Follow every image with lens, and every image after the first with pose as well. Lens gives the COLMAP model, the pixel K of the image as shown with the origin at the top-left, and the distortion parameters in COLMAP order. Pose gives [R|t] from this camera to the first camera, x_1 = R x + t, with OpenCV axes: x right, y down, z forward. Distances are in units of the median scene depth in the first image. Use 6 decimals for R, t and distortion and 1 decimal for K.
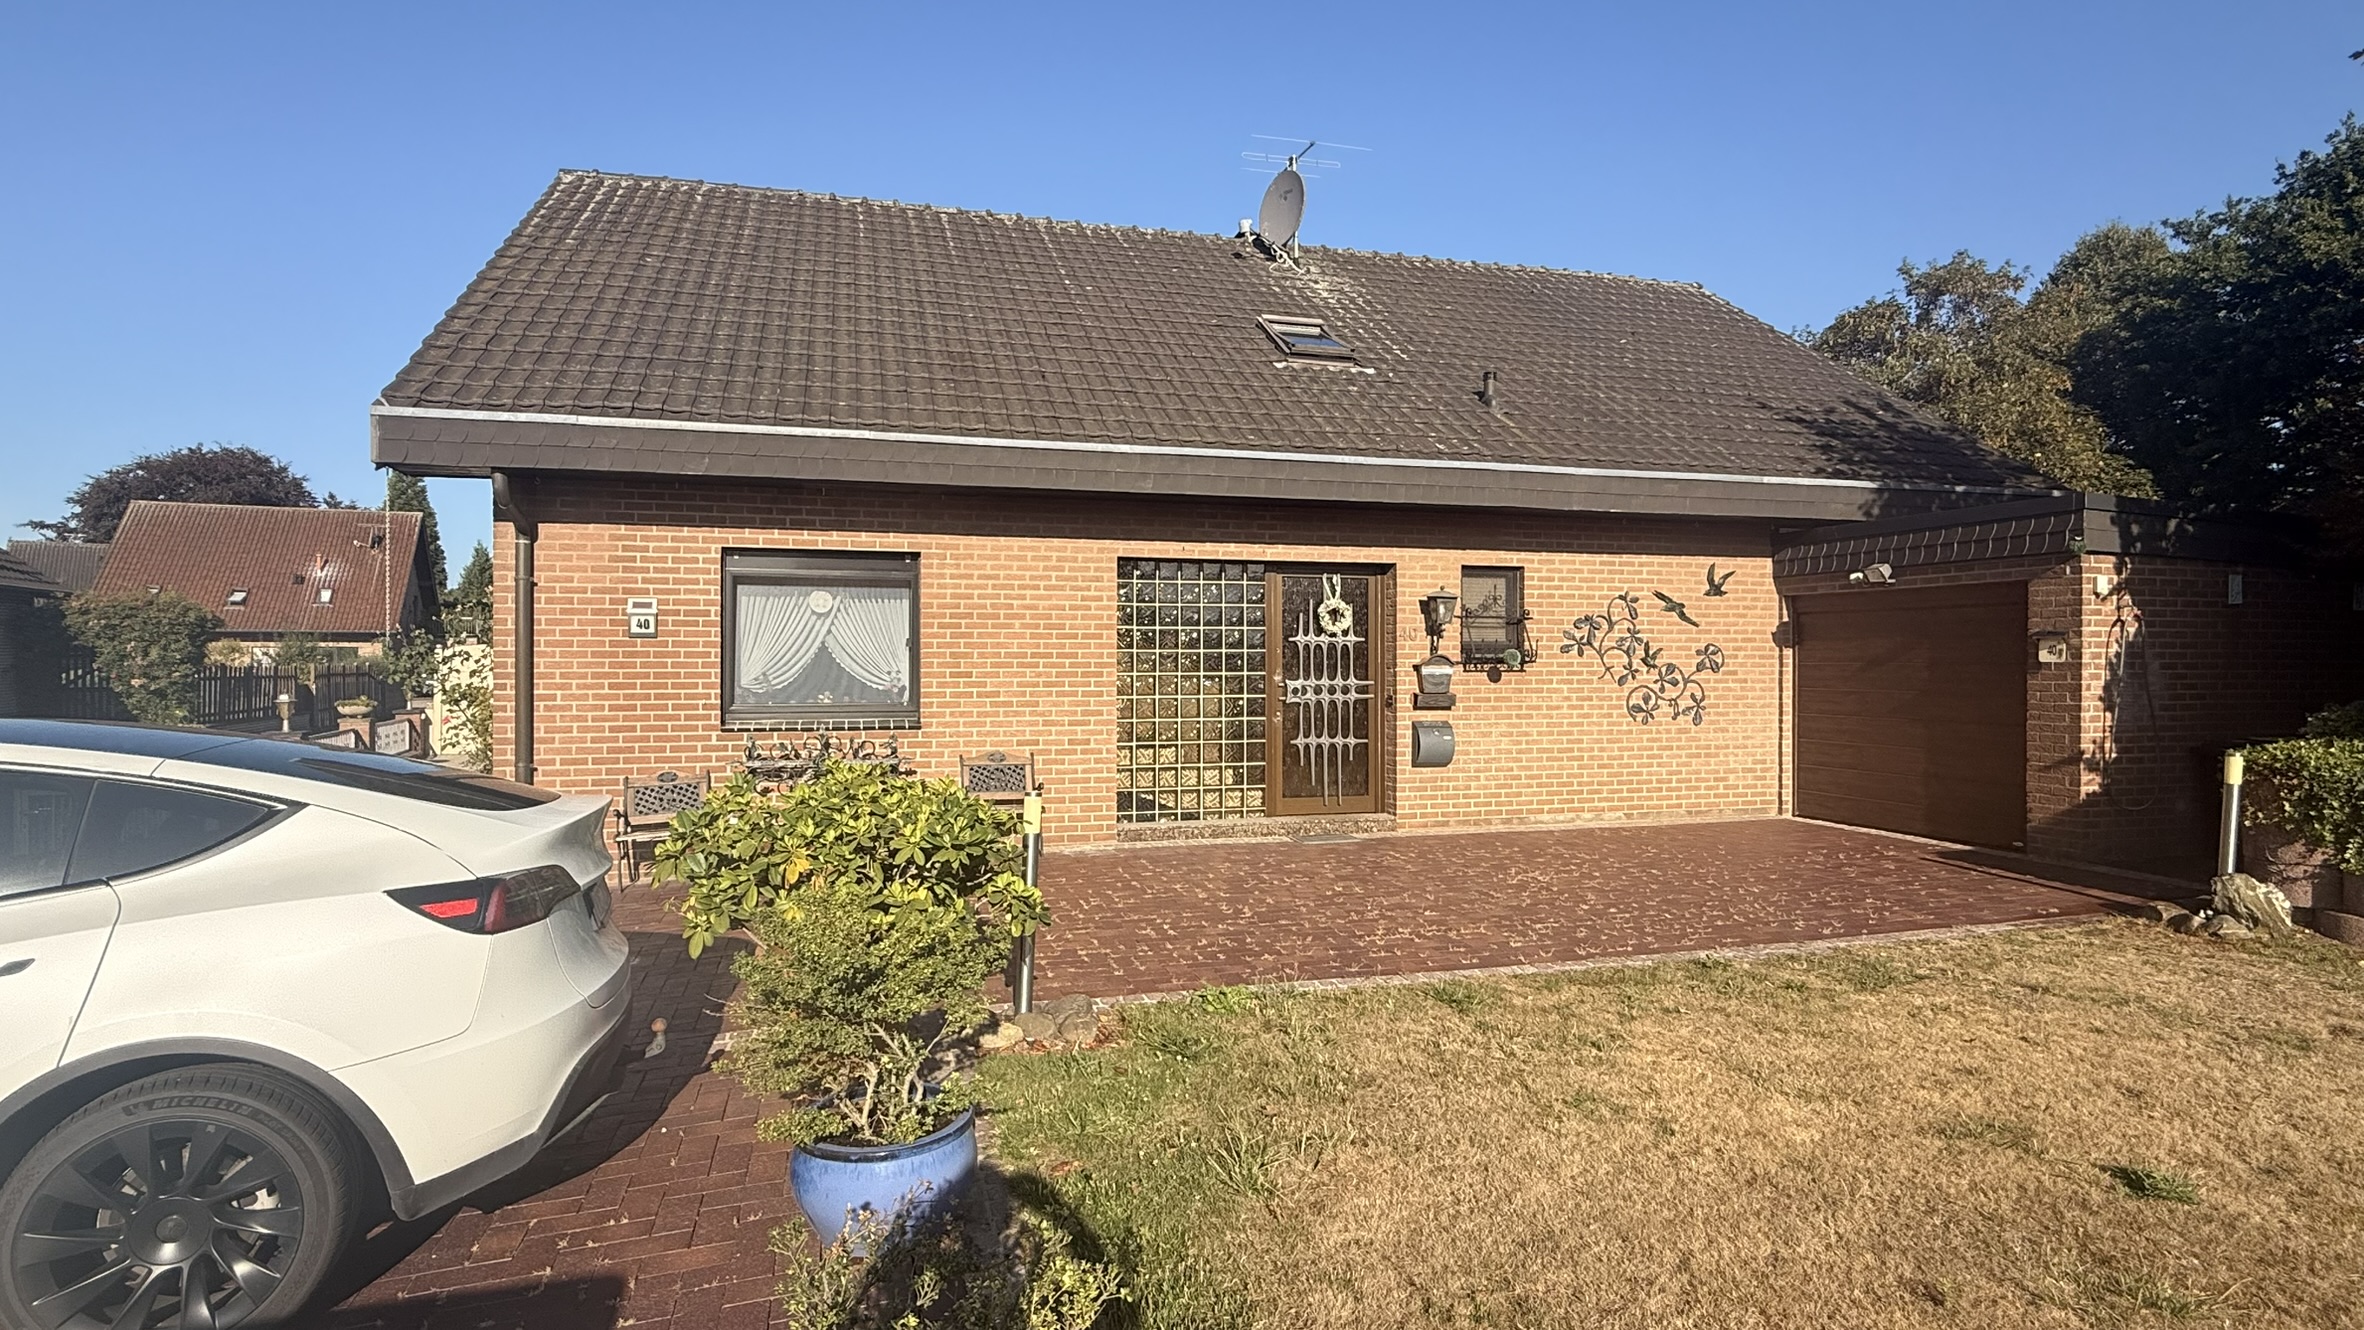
lens RADIAL K [[1193.7, 0, 1178.0], [0, 1193.7, 660.6], [0, 0, 1]] dist [0.003668, 0.000265]
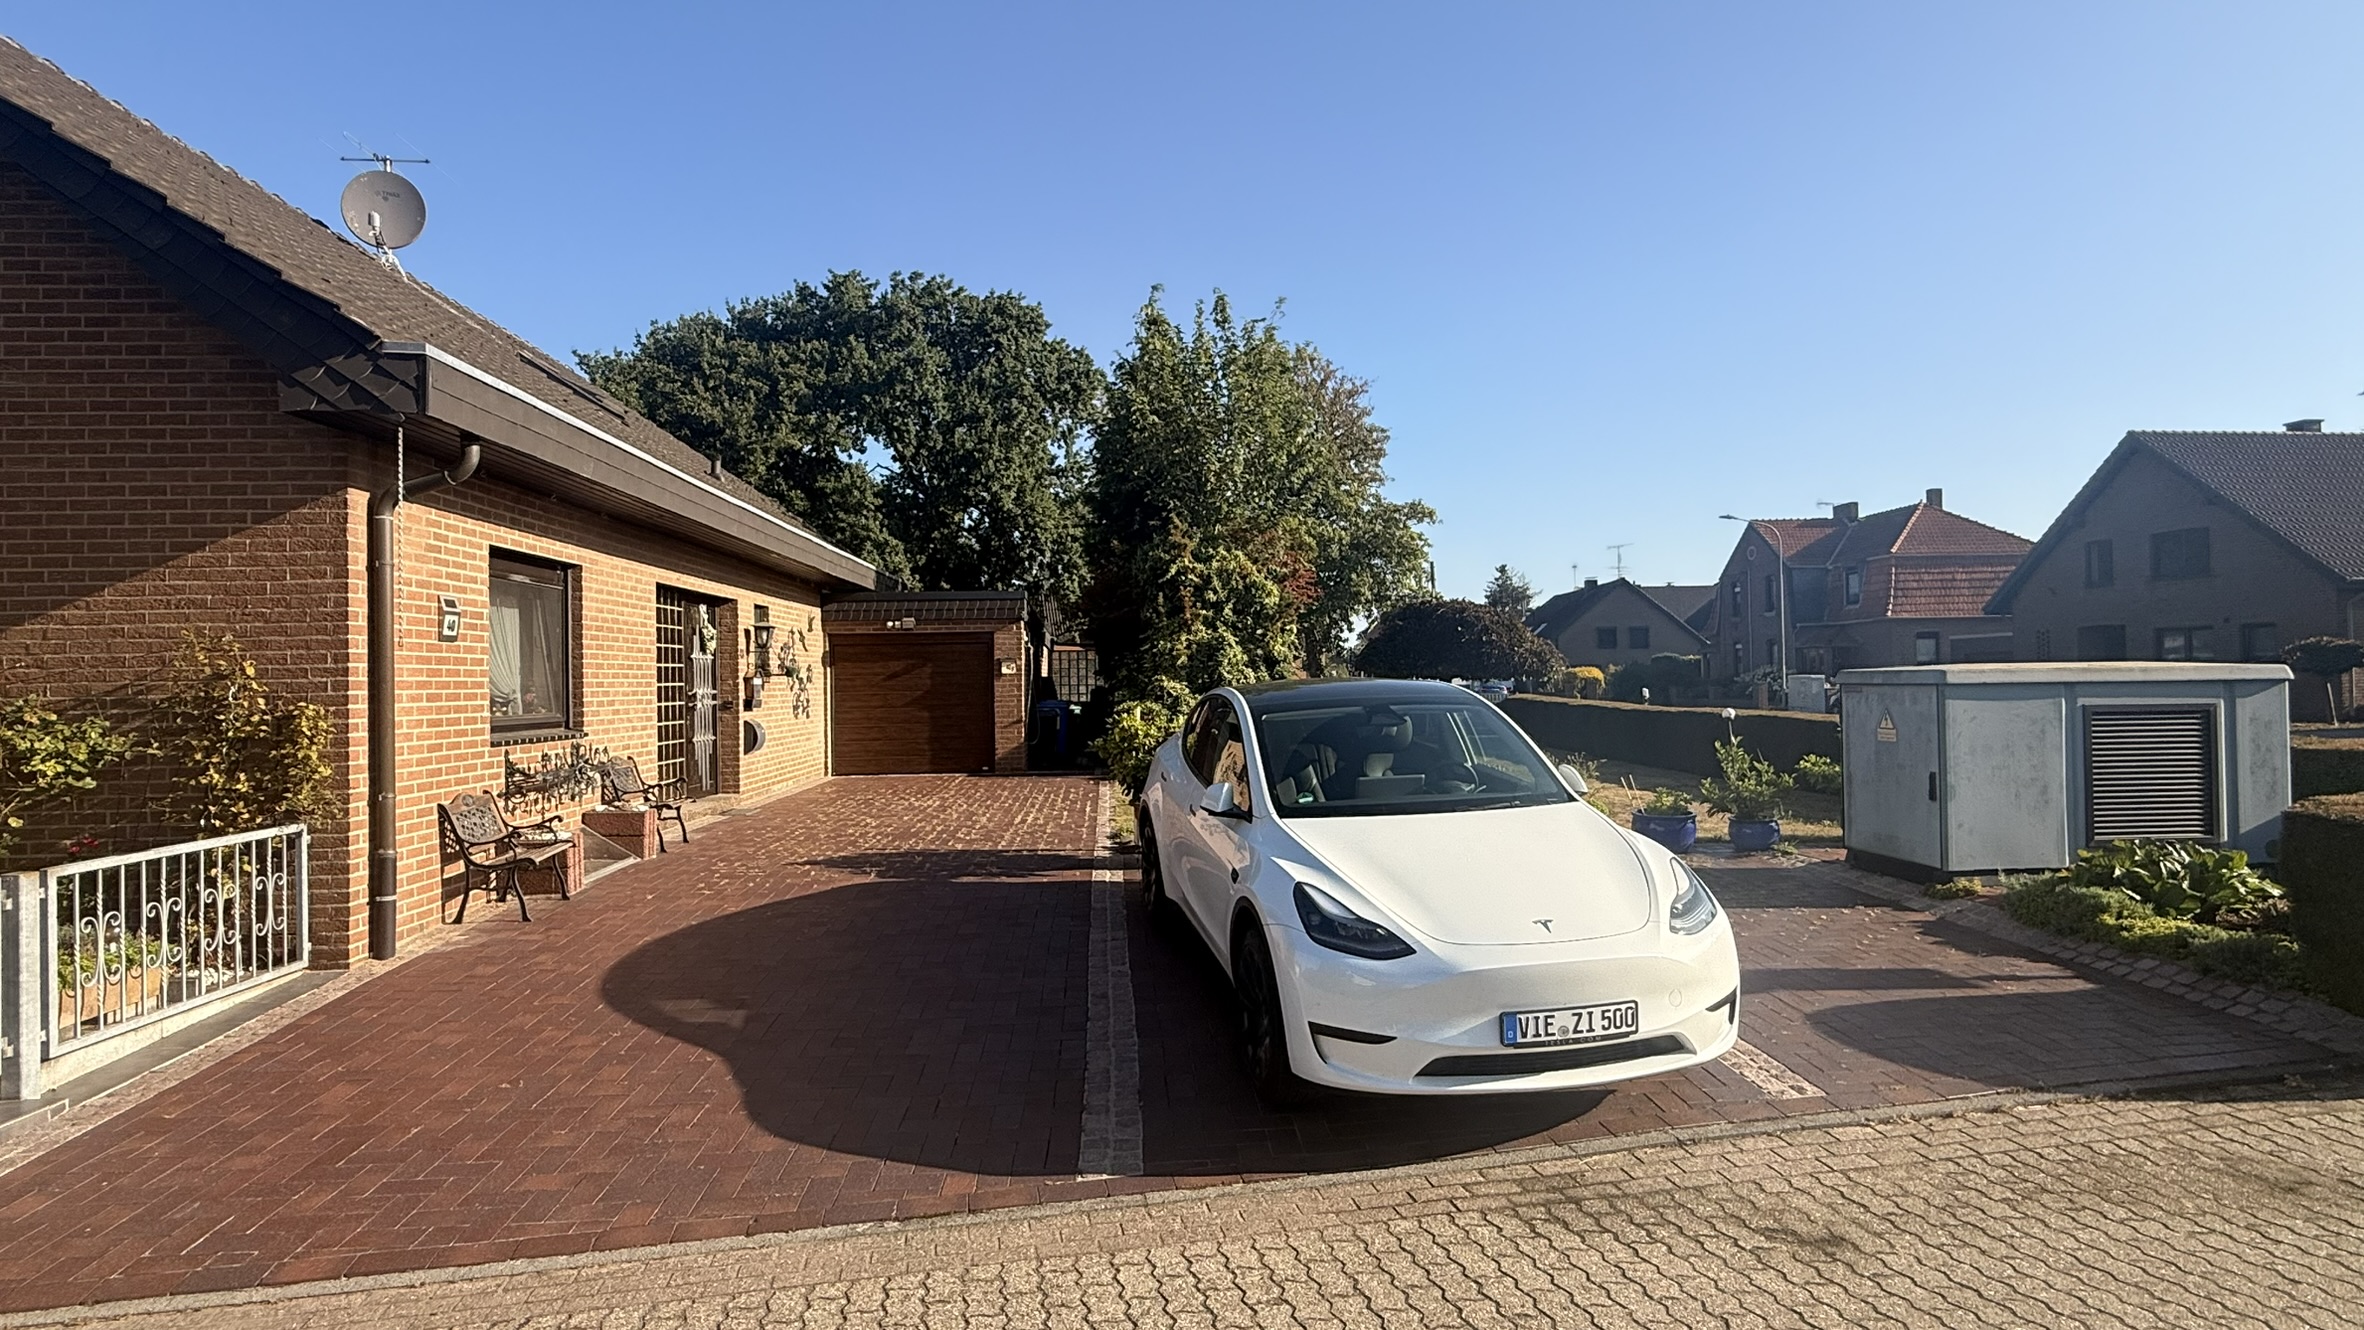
lens RADIAL K [[1193.7, 0, 1182.4], [0, 1193.7, 666.7], [0, 0, 1]] dist [0.003668, 0.000265]
pose [[0.208461, 0.006824, 0.978007, -1.136531], [0.017144, 0.999797, -0.010630, 0.016691], [-0.977880, 0.018983, 0.208301, 0.289677]]
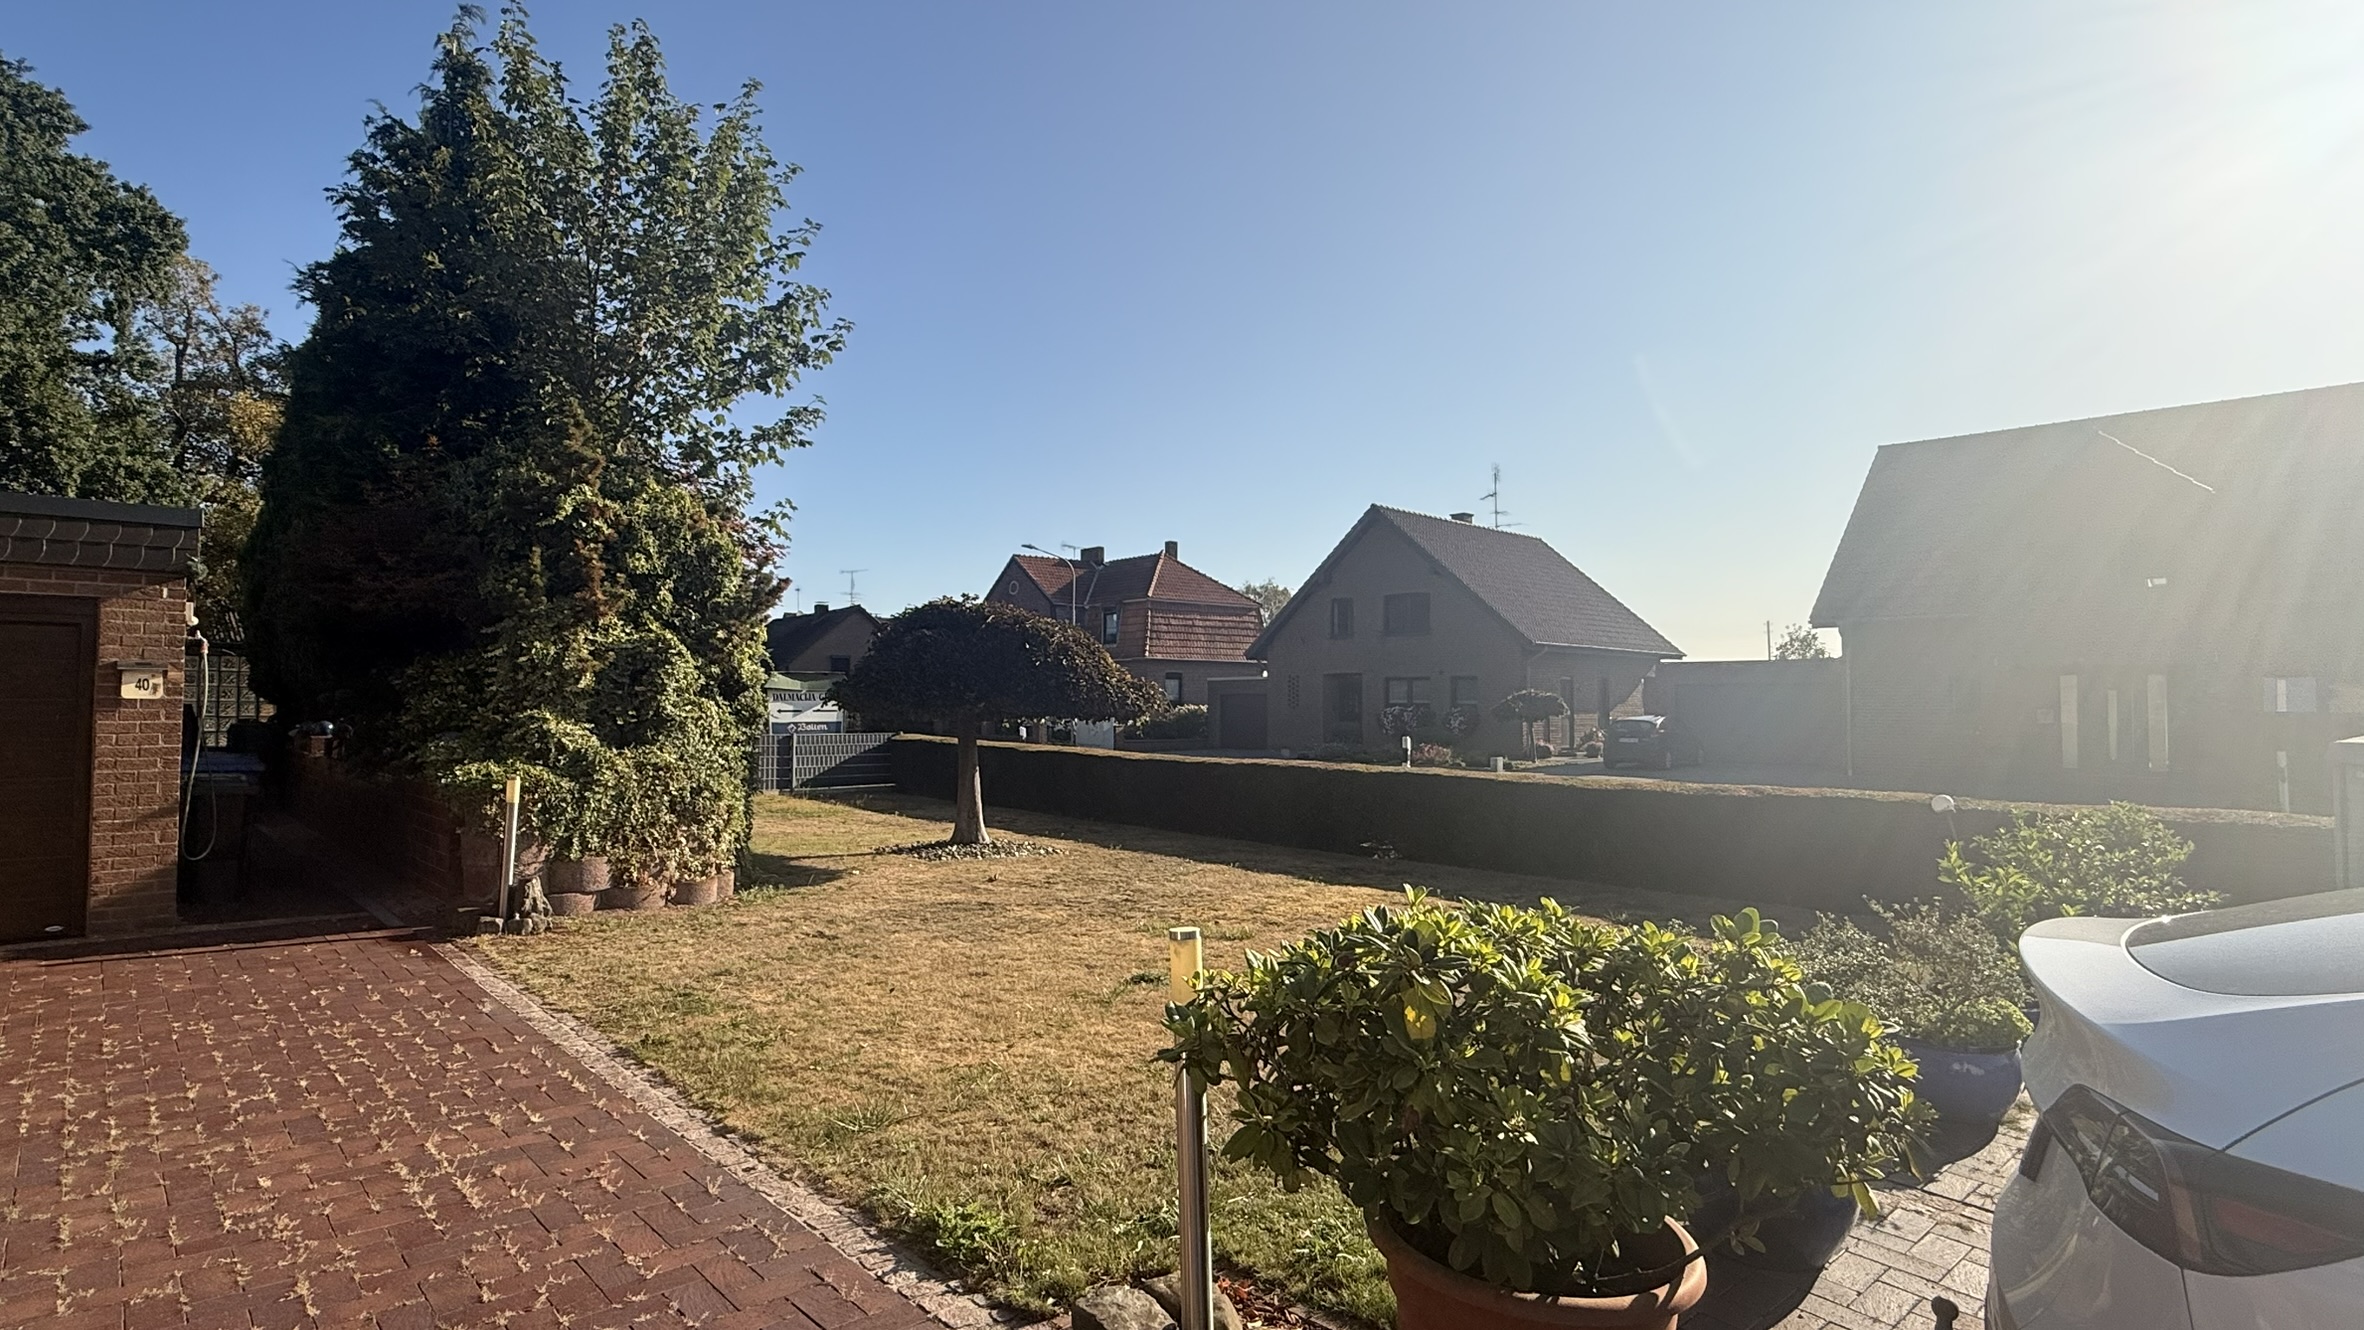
lens RADIAL K [[1193.7, 0, 1179.2], [0, 1193.7, 666.8], [0, 0, 1]] dist [0.003668, 0.000265]
pose [[-0.449950, 0.024904, 0.892707, -0.346040], [-0.002421, 0.999573, -0.029105, 0.001563], [-0.893051, -0.015257, -0.449697, 0.707746]]
